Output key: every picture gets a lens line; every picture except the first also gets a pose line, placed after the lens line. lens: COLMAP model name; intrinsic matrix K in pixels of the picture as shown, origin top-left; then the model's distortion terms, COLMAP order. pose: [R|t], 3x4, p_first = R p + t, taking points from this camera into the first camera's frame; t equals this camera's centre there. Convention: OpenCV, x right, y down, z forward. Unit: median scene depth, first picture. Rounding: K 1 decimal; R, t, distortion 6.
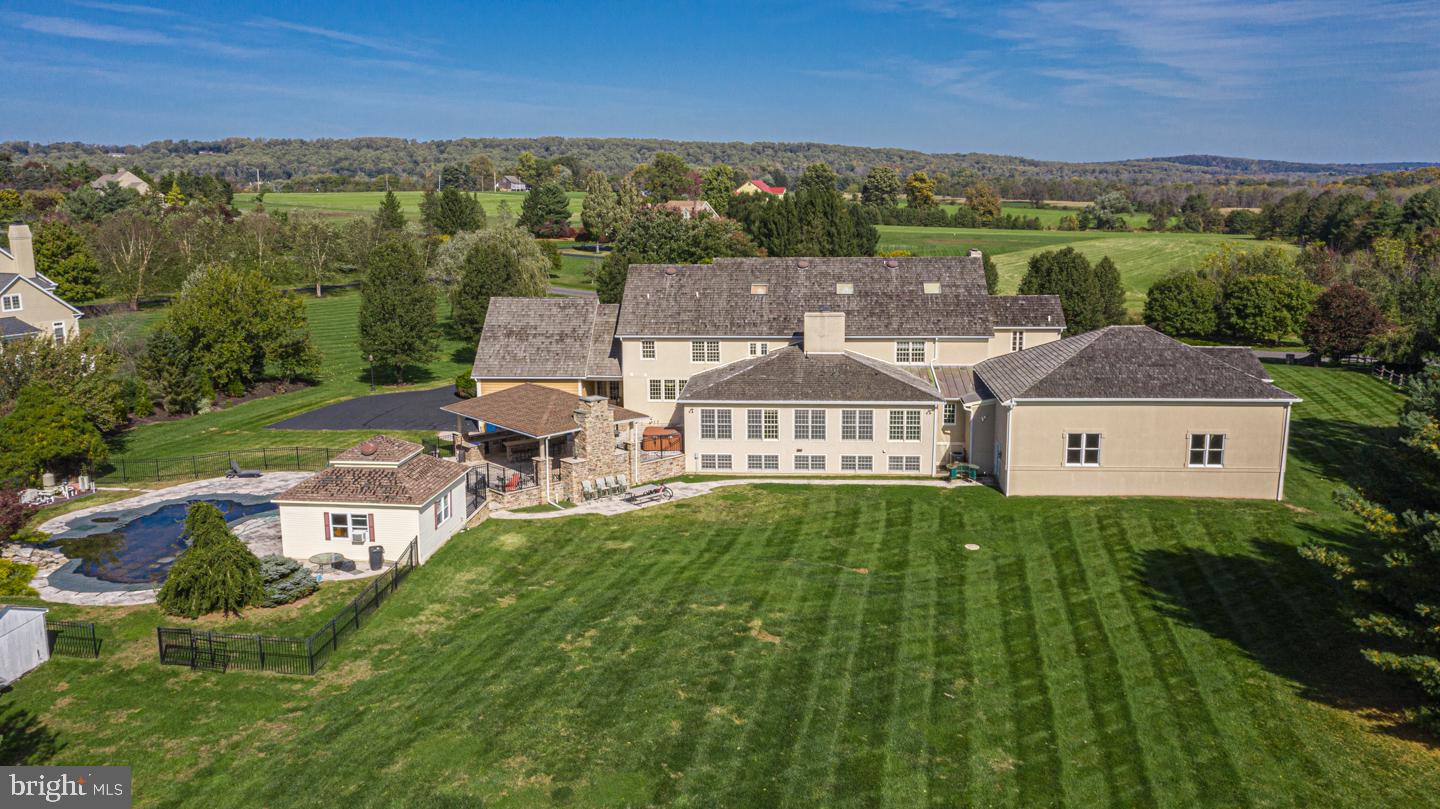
lens RADIAL K [[1149.3, 0, 720.0], [0, 1149.3, 404.5], [0, 0, 1]] dist [-0.004609, 0.005741]
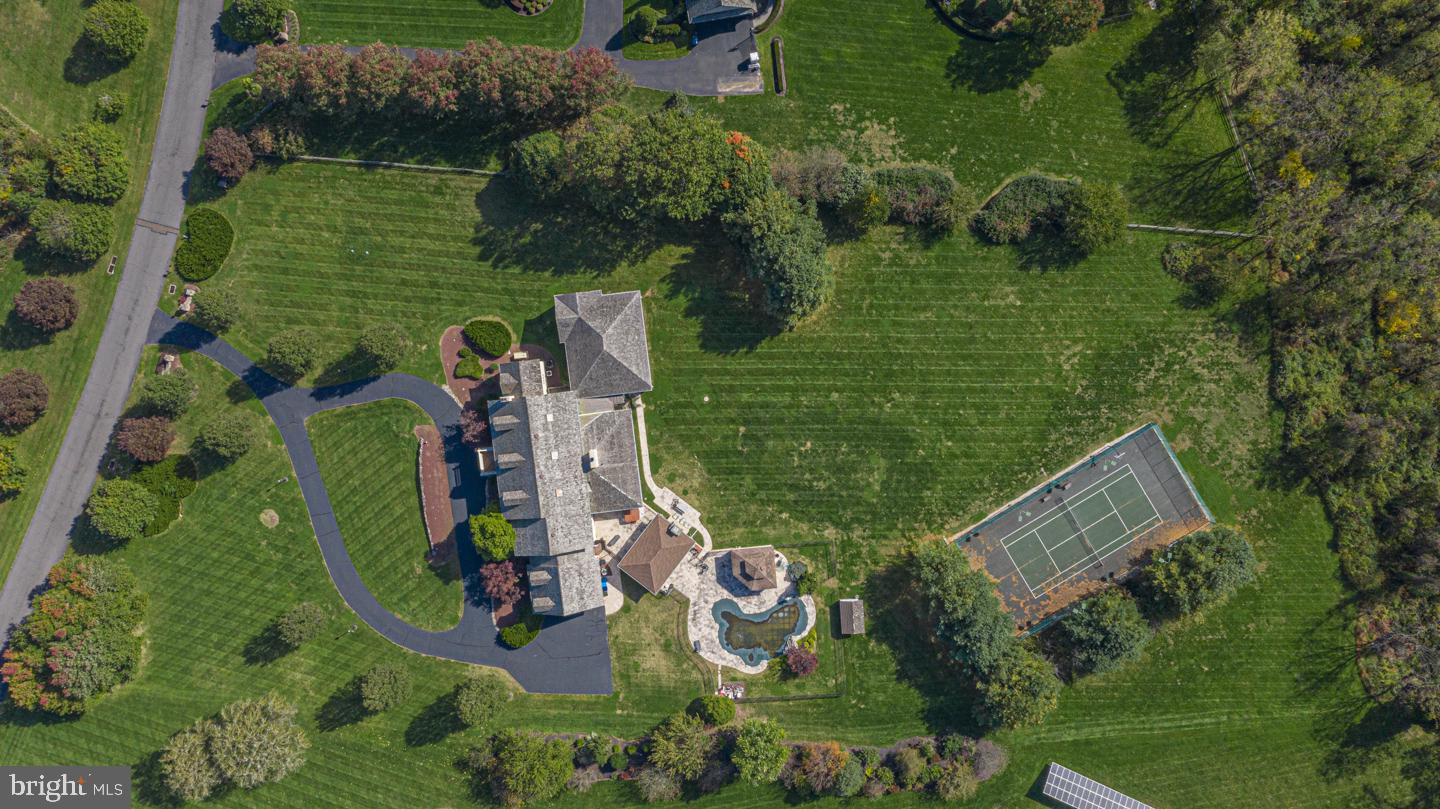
lens RADIAL K [[1149.3, 0, 720.0], [0, 1149.3, 404.5], [0, 0, 1]] dist [-0.004609, 0.005741]
pose [[-0.198464, -0.980027, -0.012641, 0.195673], [0.200281, -0.053177, 0.978294, -2.586338], [-0.959427, 0.191625, 0.206835, 0.222213]]
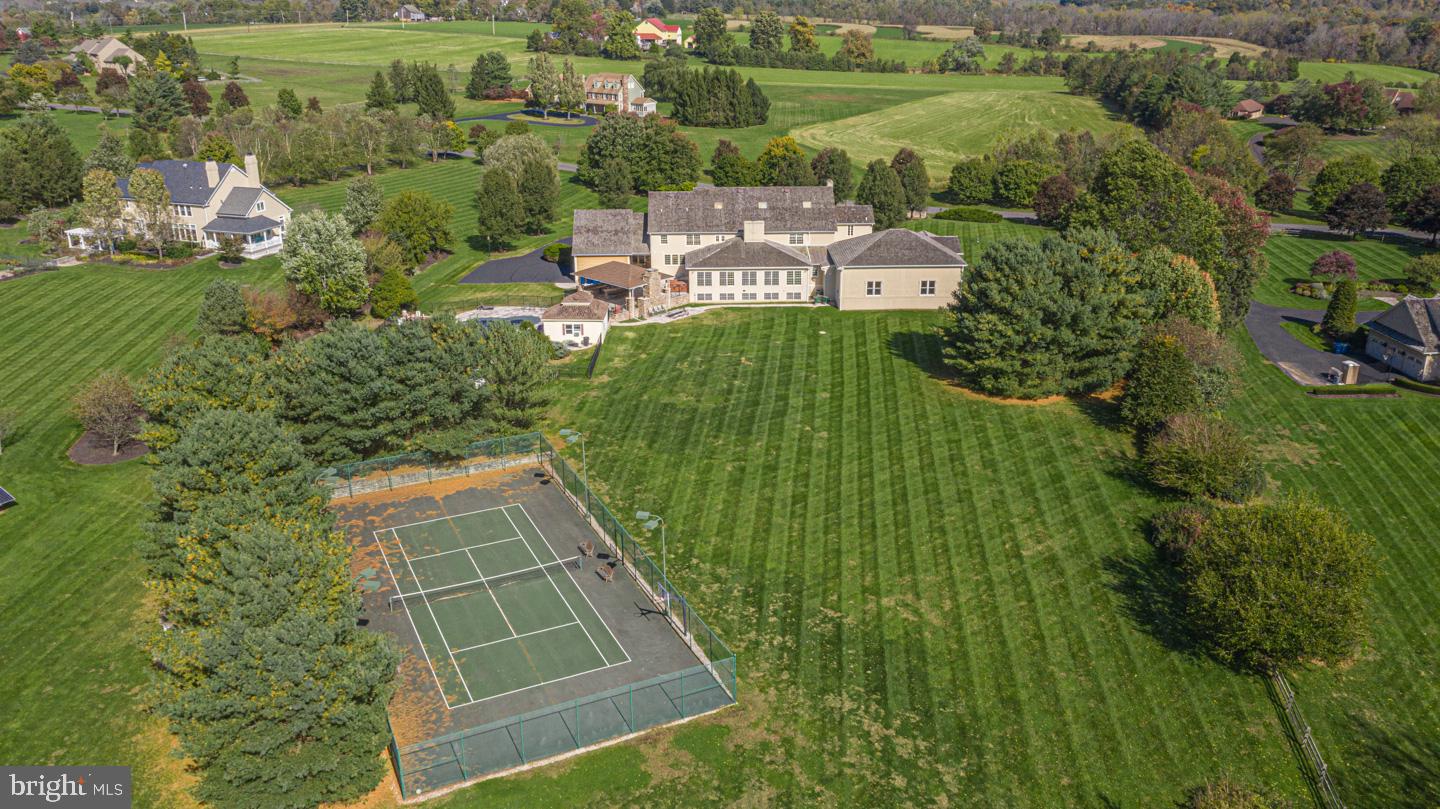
lens RADIAL K [[1149.3, 0, 720.0], [0, 1149.3, 404.5], [0, 0, 1]] dist [-0.004609, 0.005741]
pose [[0.994803, -0.030536, 0.097130, -0.186427], [0.014524, 0.986772, 0.161465, -0.095178], [-0.100775, -0.159215, 0.982087, -1.097886]]
